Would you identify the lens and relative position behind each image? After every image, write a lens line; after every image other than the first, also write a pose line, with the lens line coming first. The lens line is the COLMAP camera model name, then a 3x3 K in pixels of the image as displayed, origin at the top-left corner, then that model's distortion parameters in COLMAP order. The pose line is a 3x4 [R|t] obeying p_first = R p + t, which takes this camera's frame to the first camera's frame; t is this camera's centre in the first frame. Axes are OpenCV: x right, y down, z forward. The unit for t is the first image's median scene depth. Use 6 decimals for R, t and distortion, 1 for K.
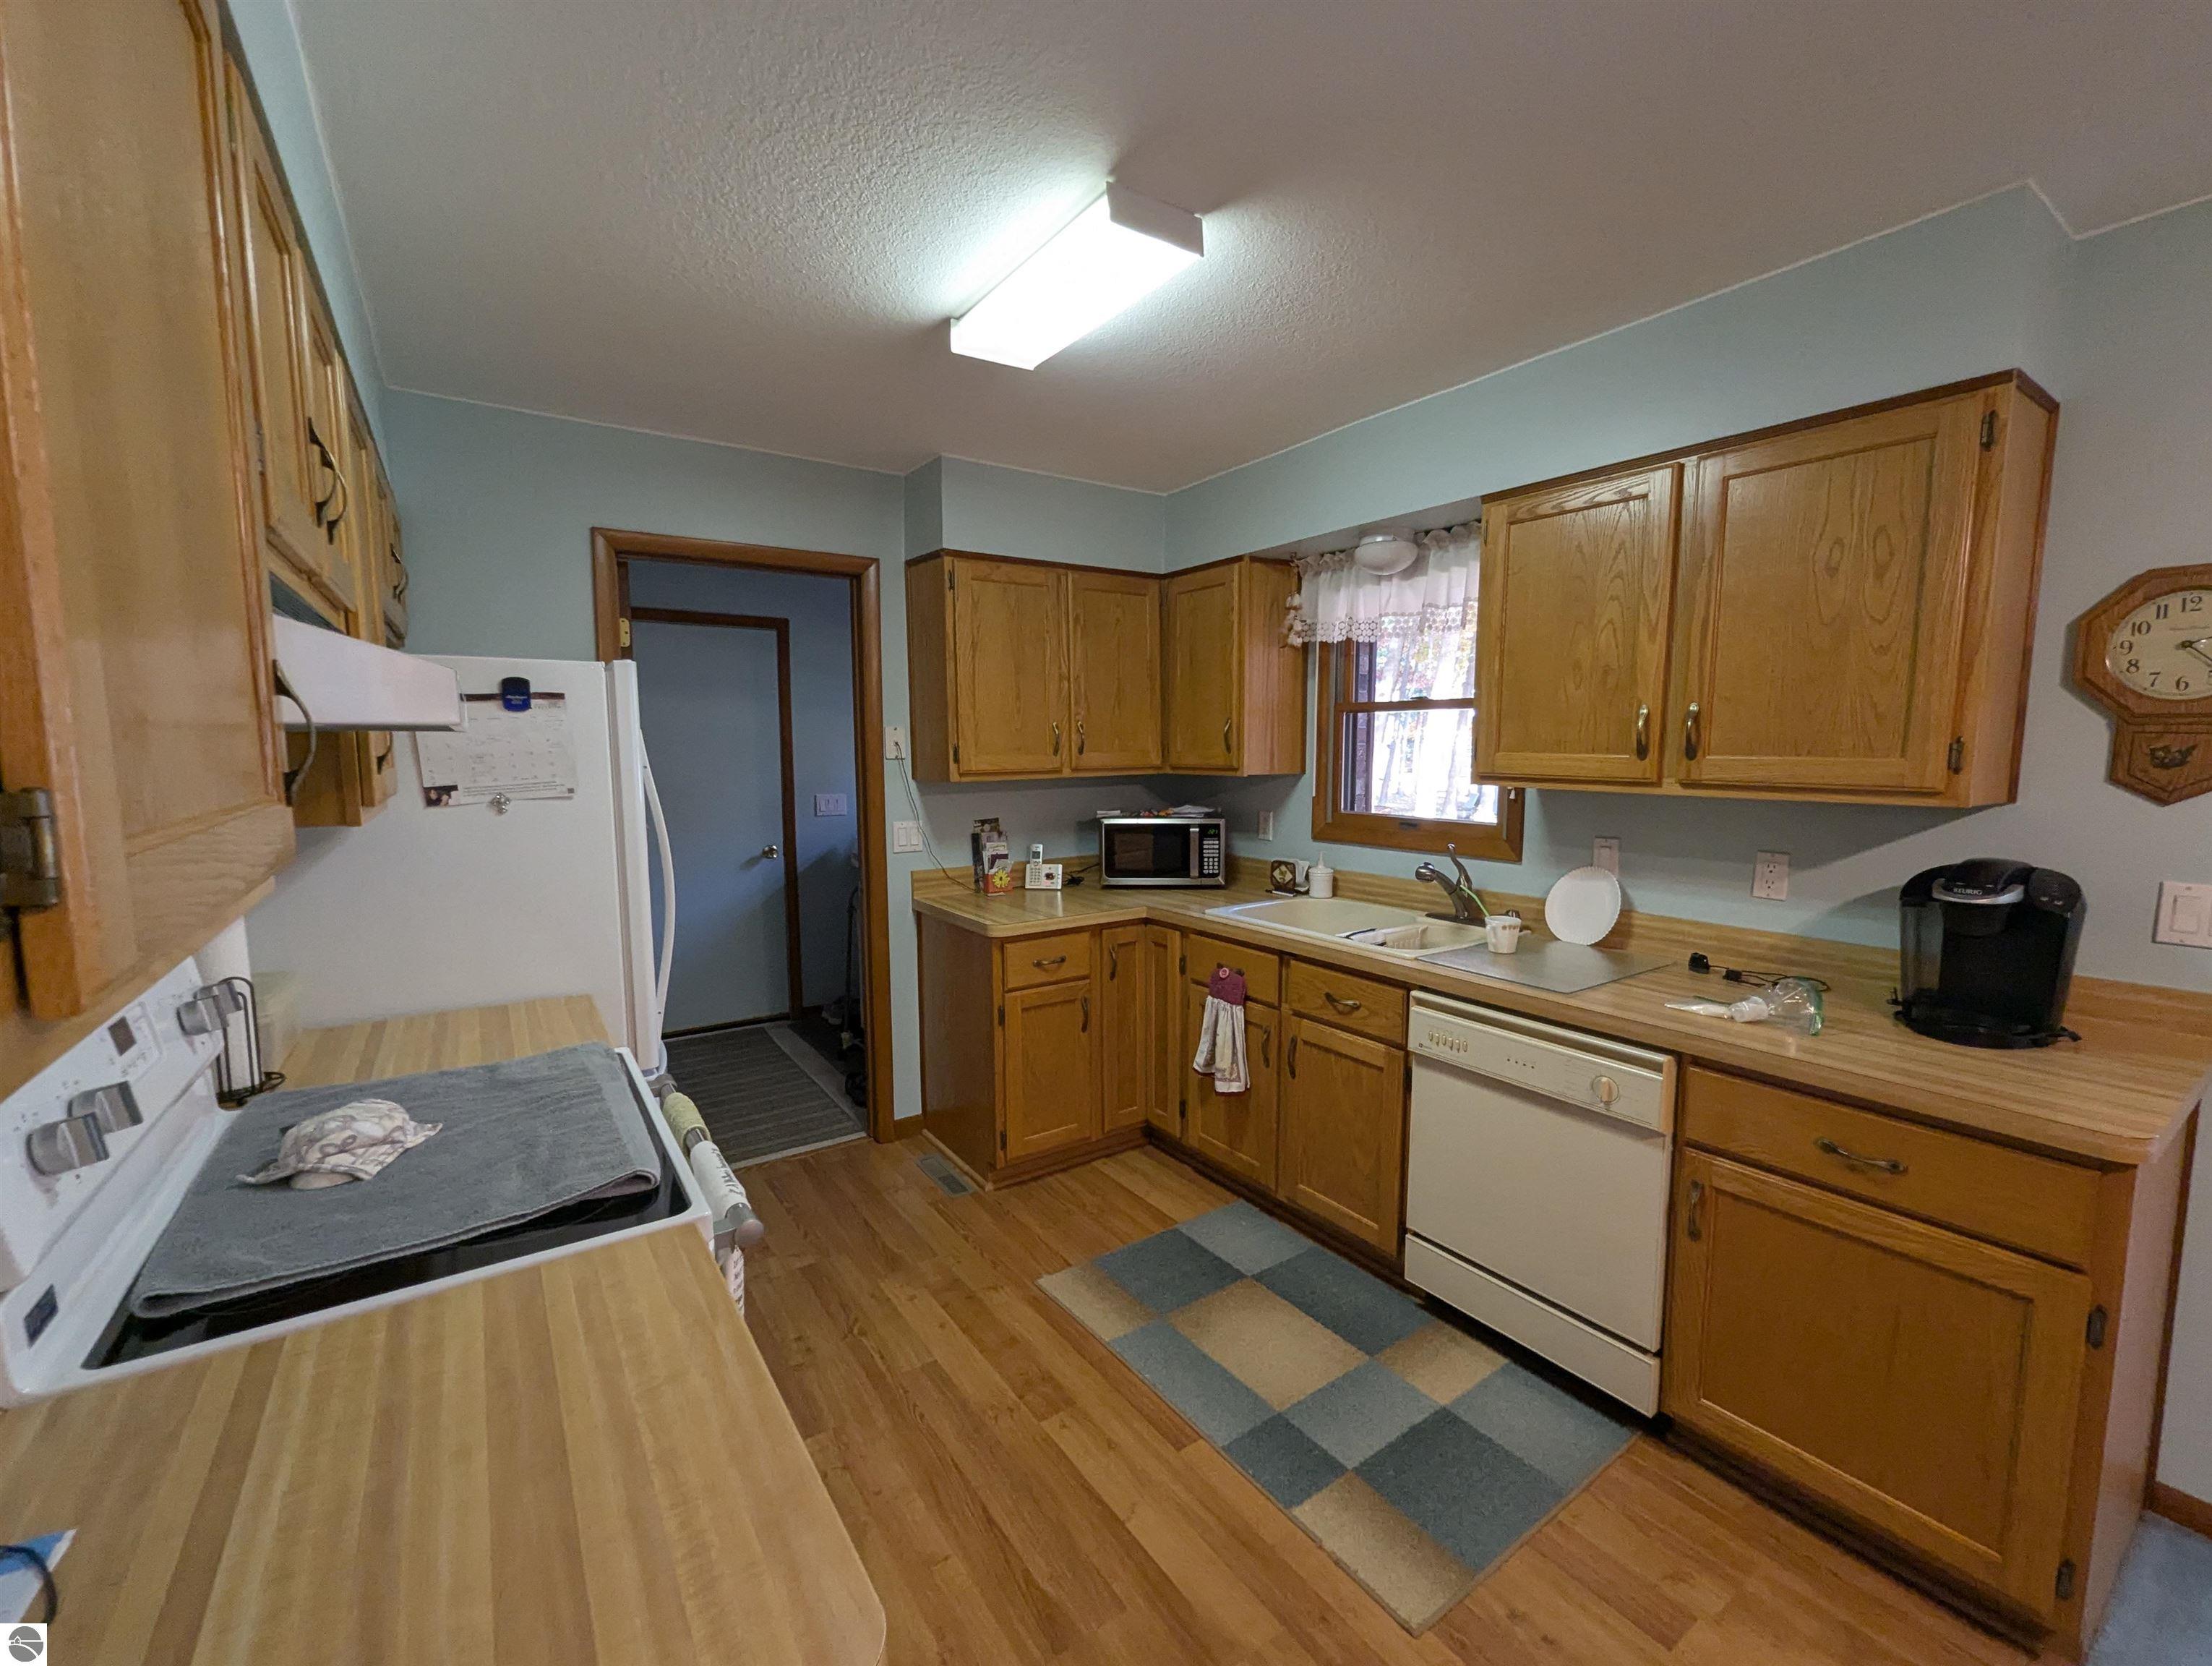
lens RADIAL K [[914.8, 0, 1111.4], [0, 914.8, 841.1], [0, 0, 1]] dist [-0.000464, -0.000428]
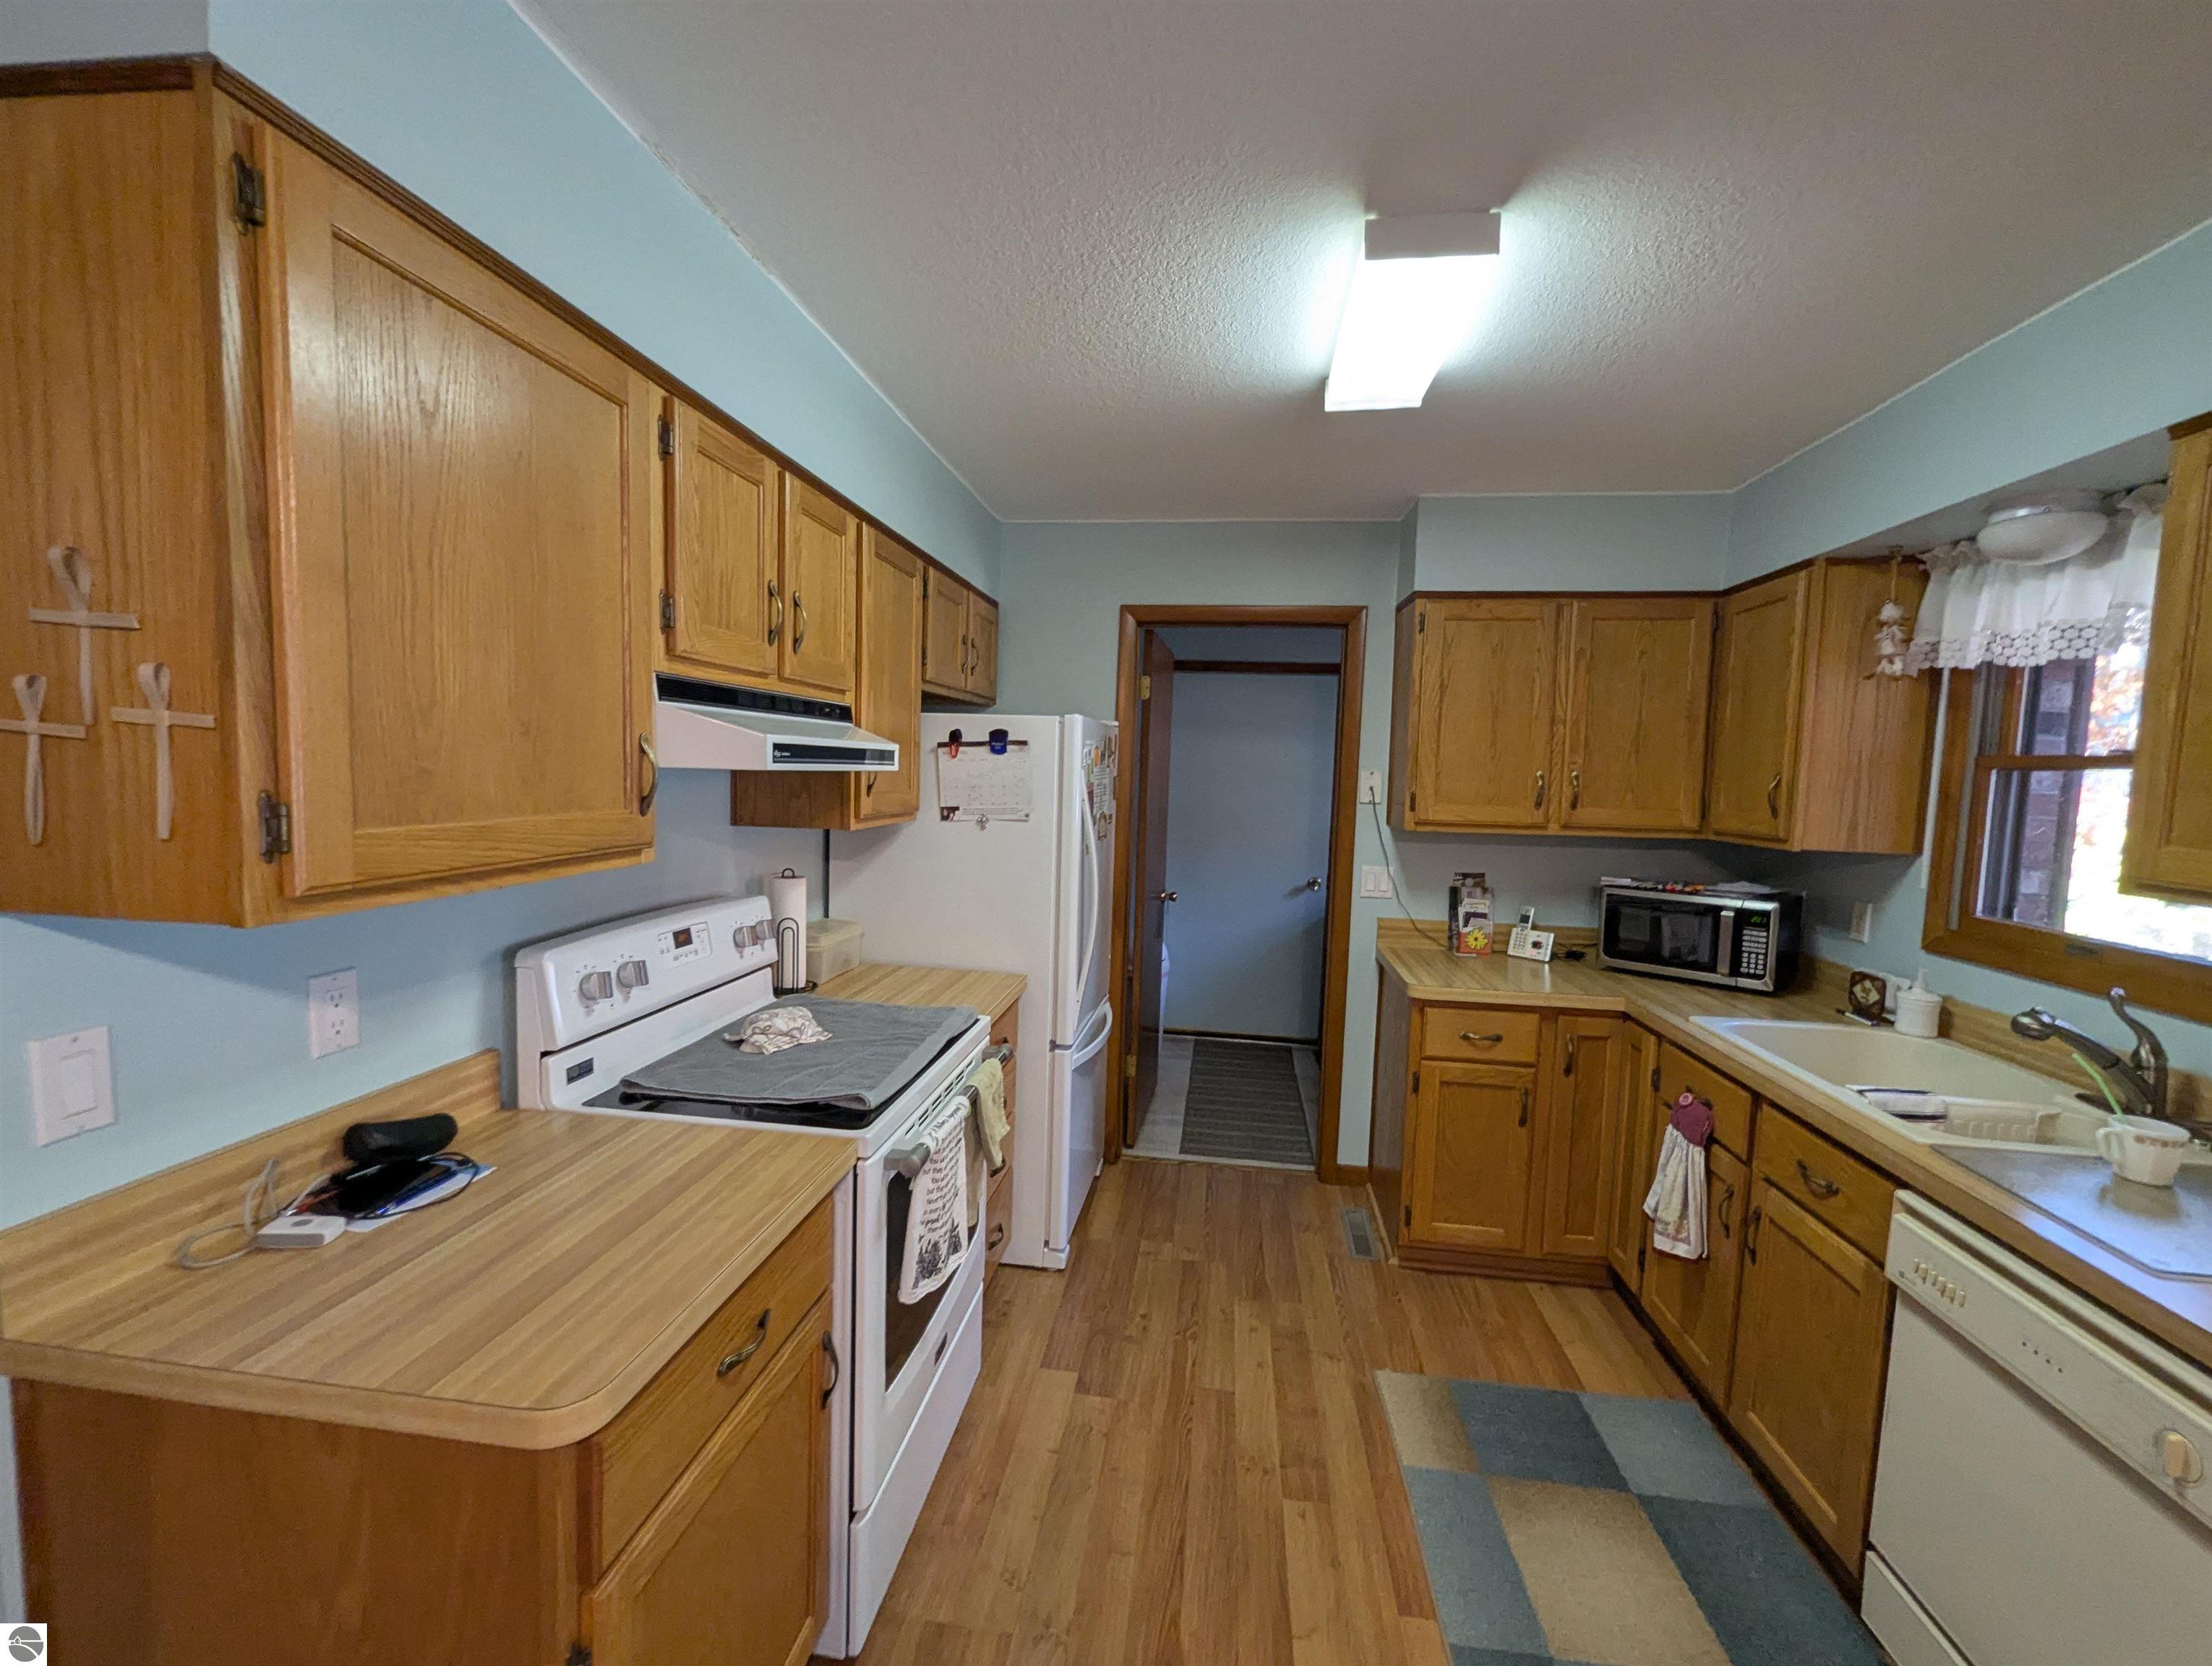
lens RADIAL K [[919.2, 0, 1110.5], [0, 919.2, 841.8], [0, 0, 1]] dist [-0.000443, -0.000226]
pose [[0.740850, 0.080273, -0.666856, 0.300710], [-0.105440, 0.994422, 0.002565, -0.027676], [0.663343, 0.068413, 0.745182, 0.089022]]
